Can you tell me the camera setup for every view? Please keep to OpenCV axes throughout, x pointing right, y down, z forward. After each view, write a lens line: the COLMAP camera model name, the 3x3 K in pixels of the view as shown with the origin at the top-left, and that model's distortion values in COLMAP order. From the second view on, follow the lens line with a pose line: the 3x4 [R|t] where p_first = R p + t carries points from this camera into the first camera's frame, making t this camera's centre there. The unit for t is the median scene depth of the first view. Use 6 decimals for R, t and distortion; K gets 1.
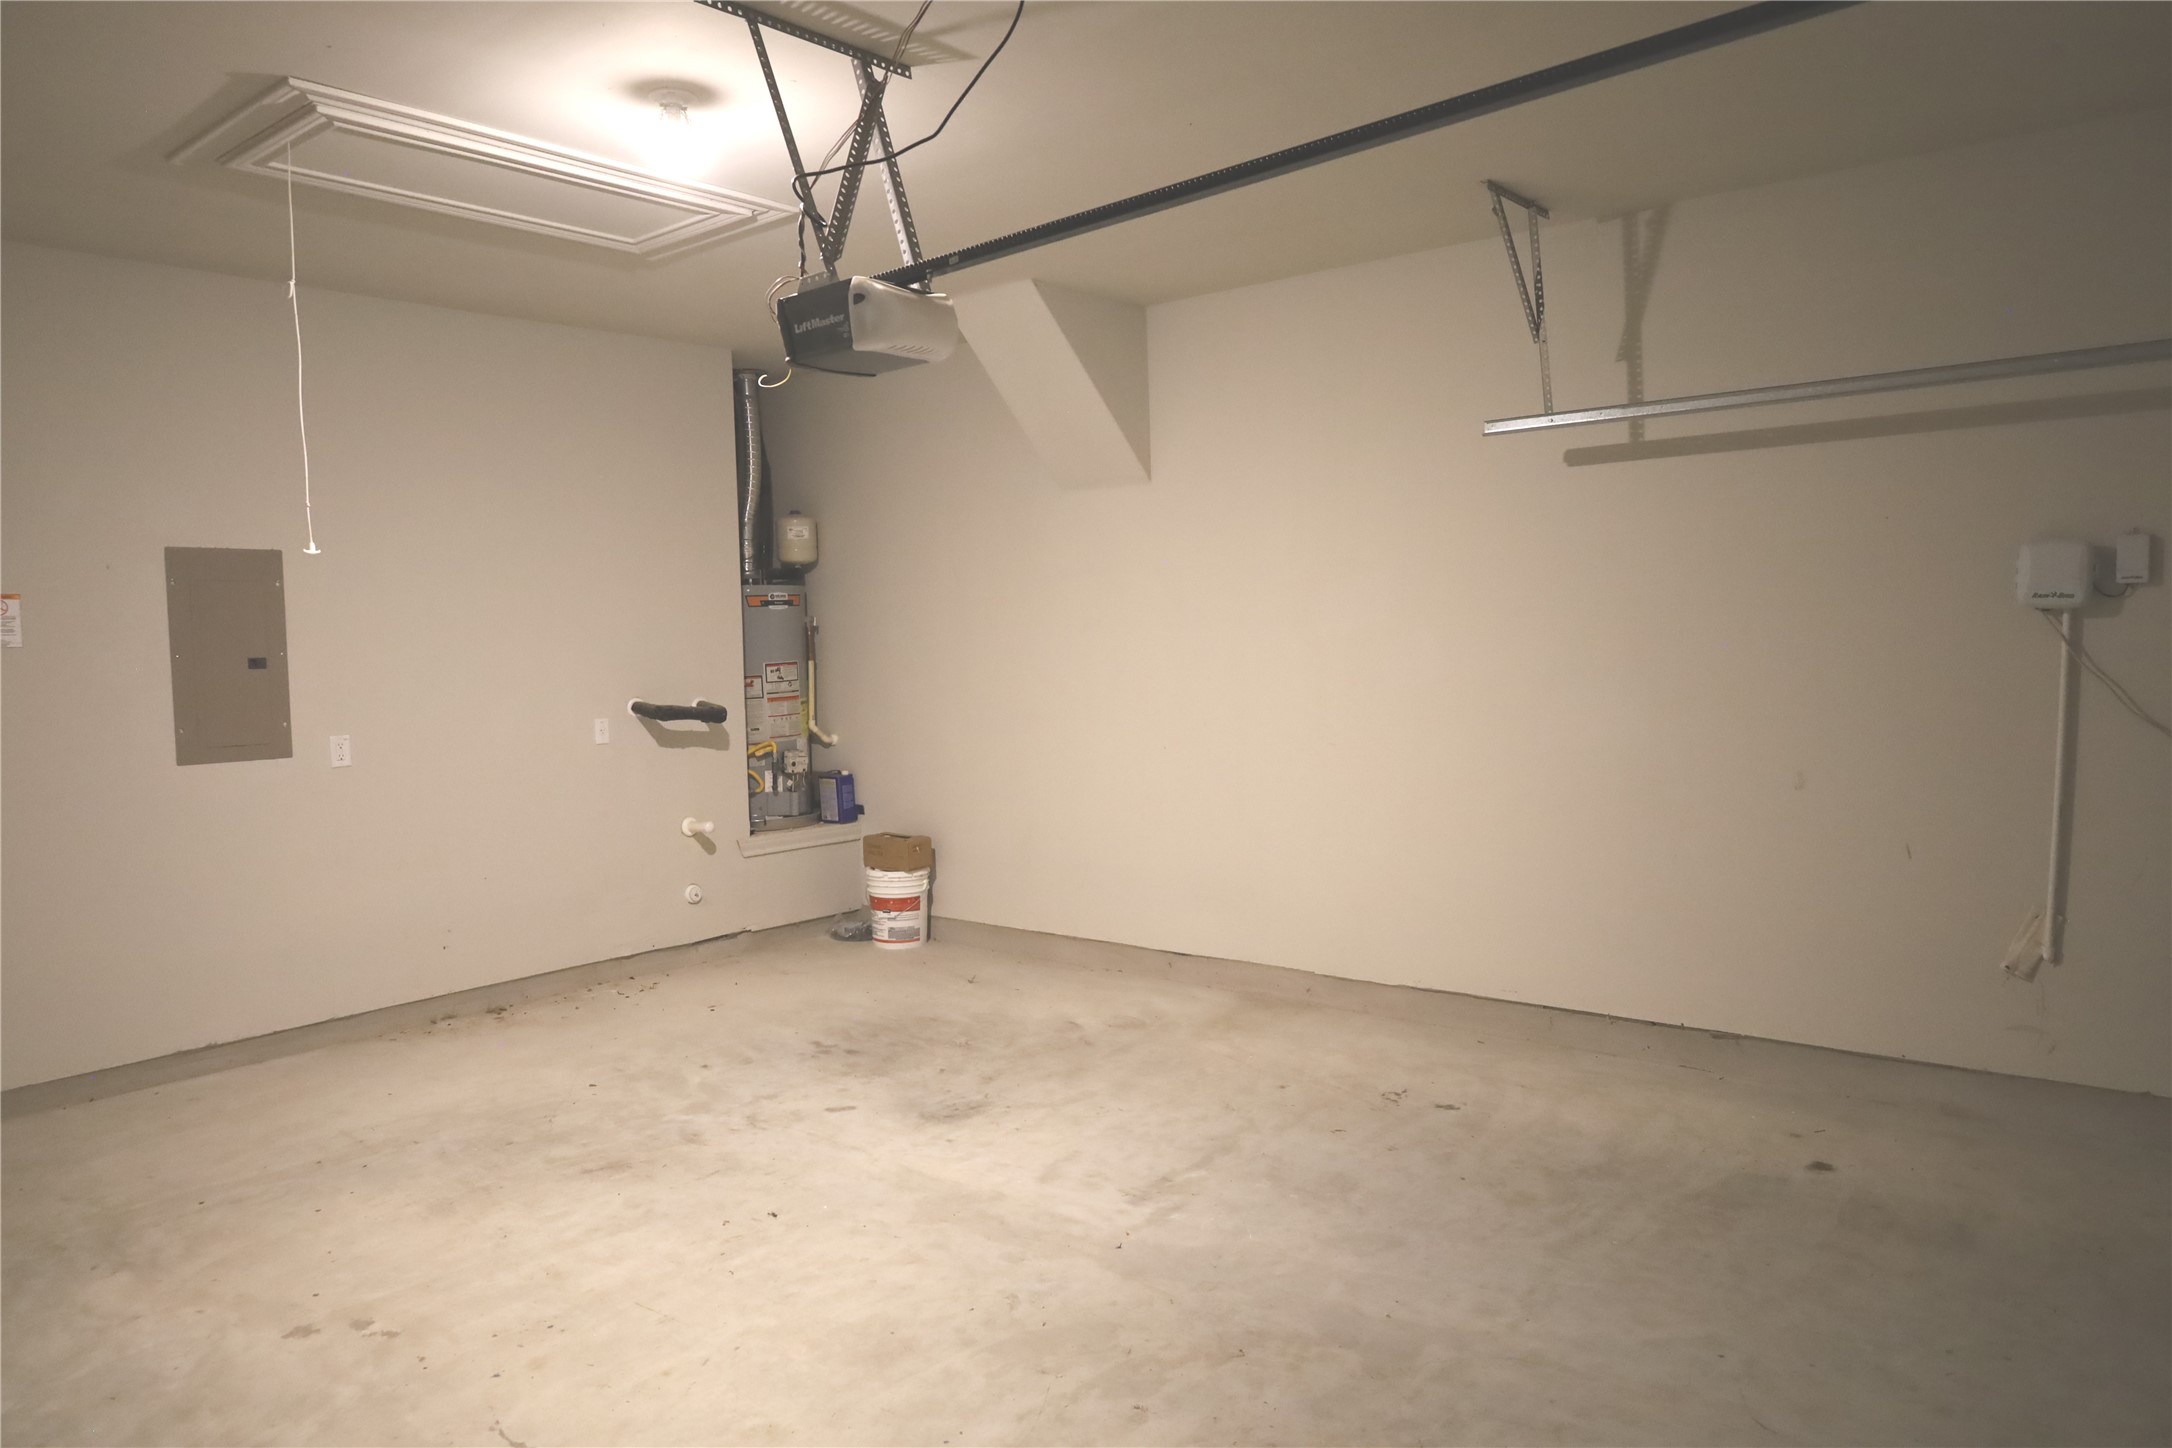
lens RADIAL K [[1472.1, 0, 1086.0], [0, 1472.1, 724.0], [0, 0, 1]] dist [-0.002868, 0.001276]
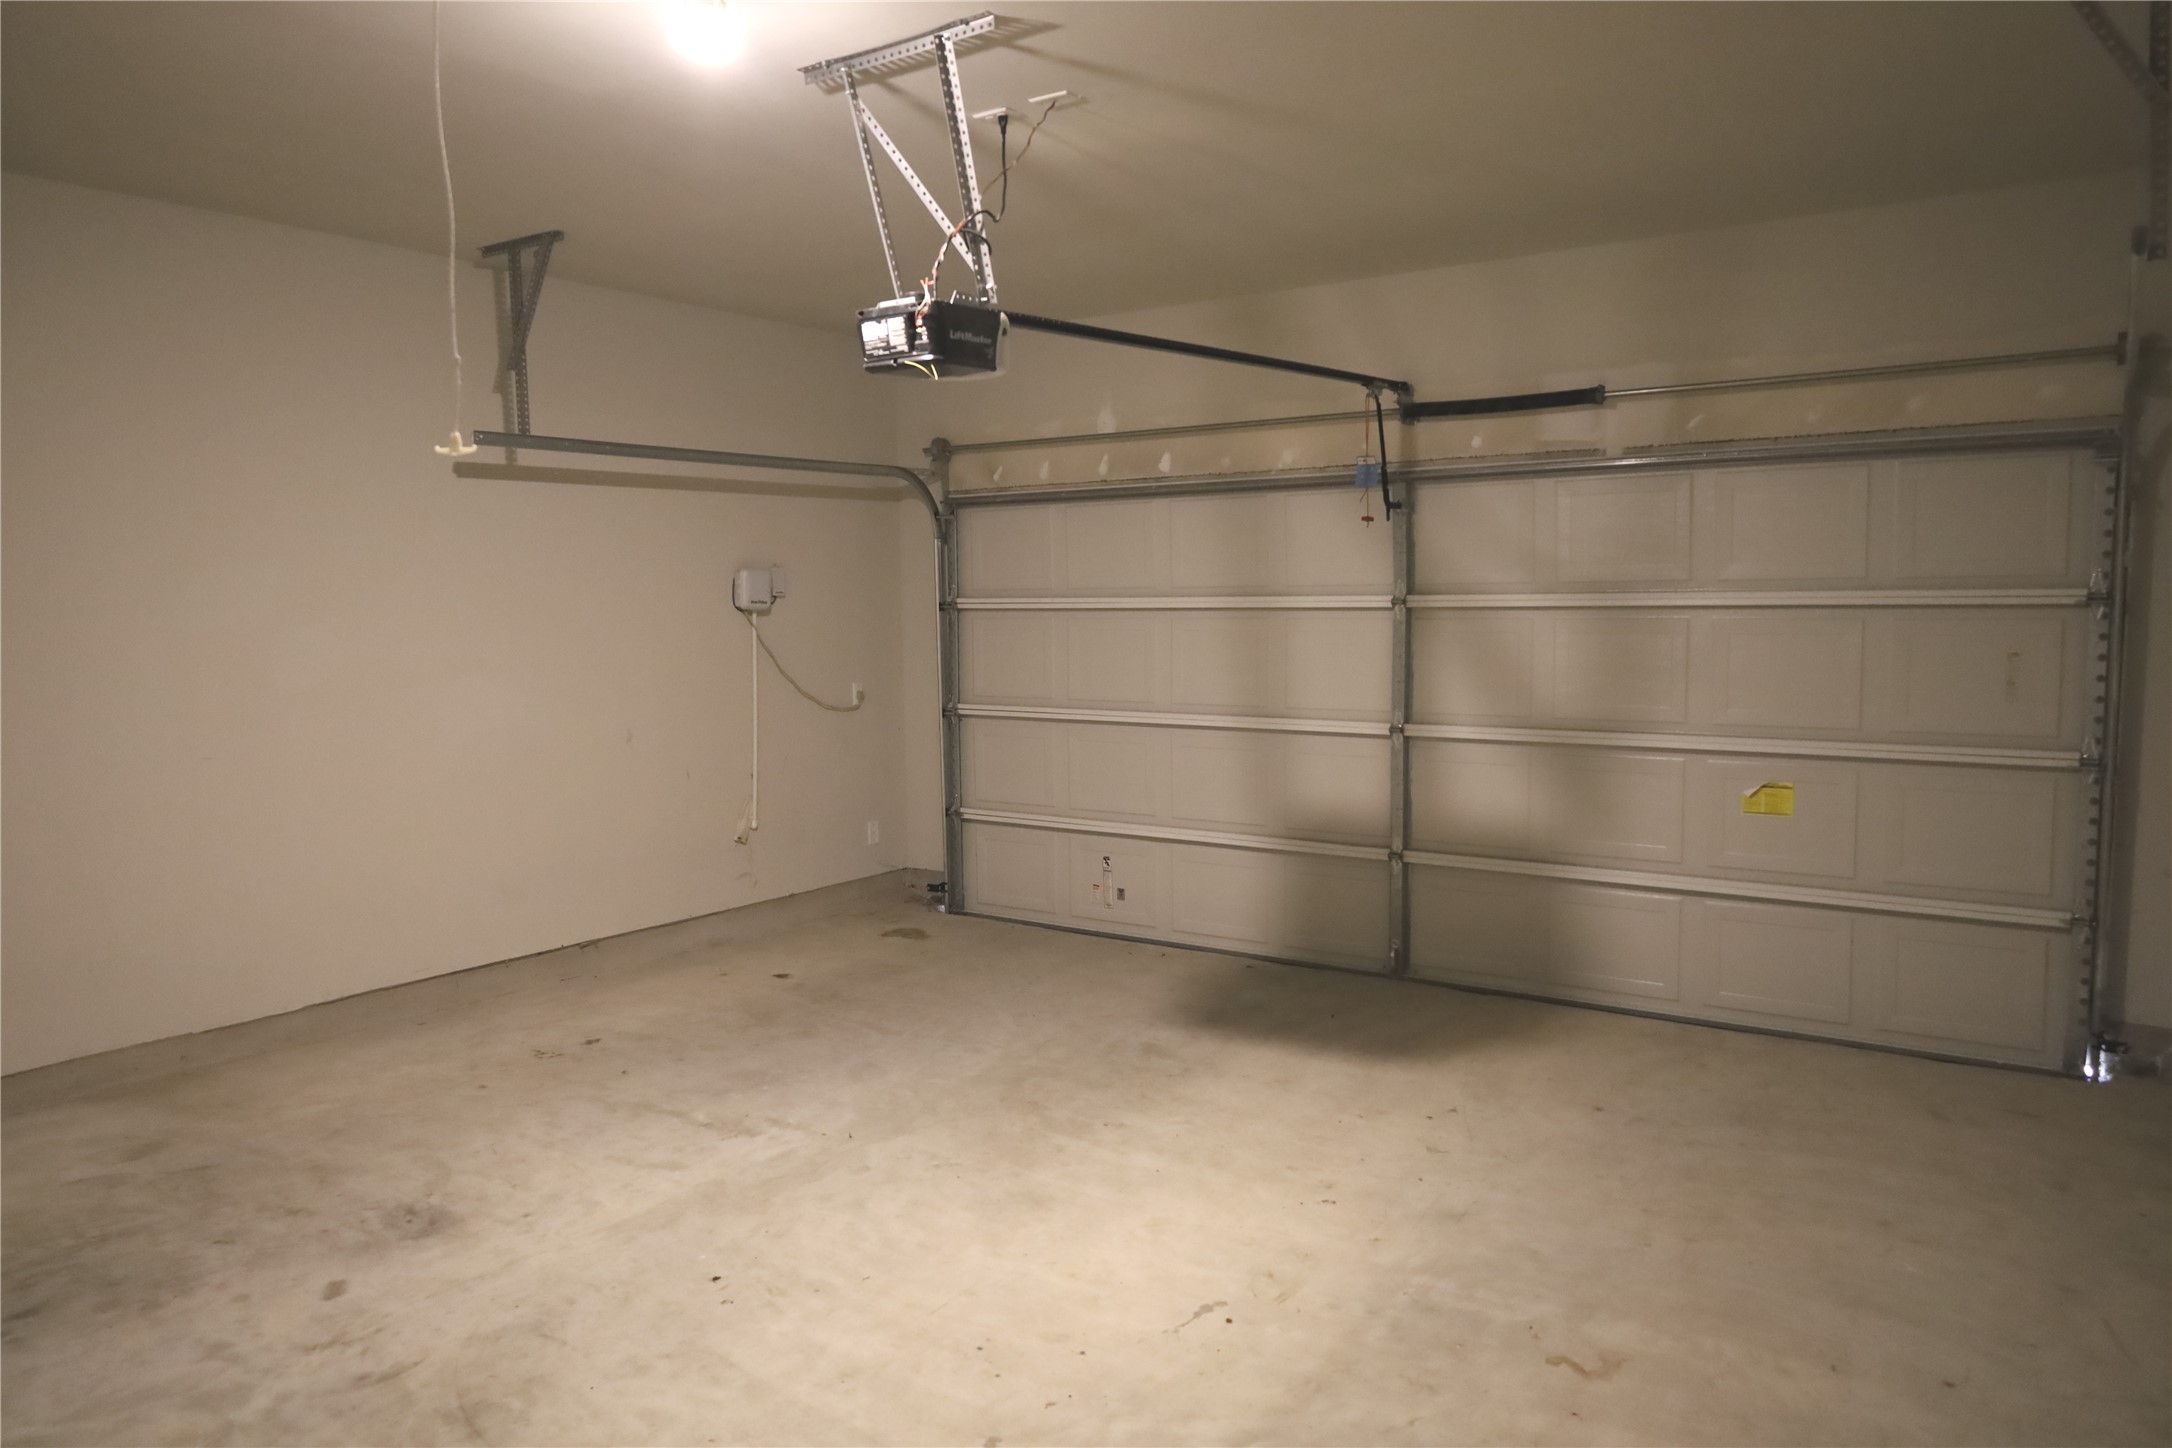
lens RADIAL K [[1472.1, 0, 1086.0], [0, 1472.1, 724.0], [0, 0, 1]] dist [-0.002868, 0.001276]
pose [[-0.081777, -0.056840, 0.995029, -1.017619], [0.074664, 0.995218, 0.062987, -0.030031], [-0.993850, 0.079444, -0.077142, 0.777336]]
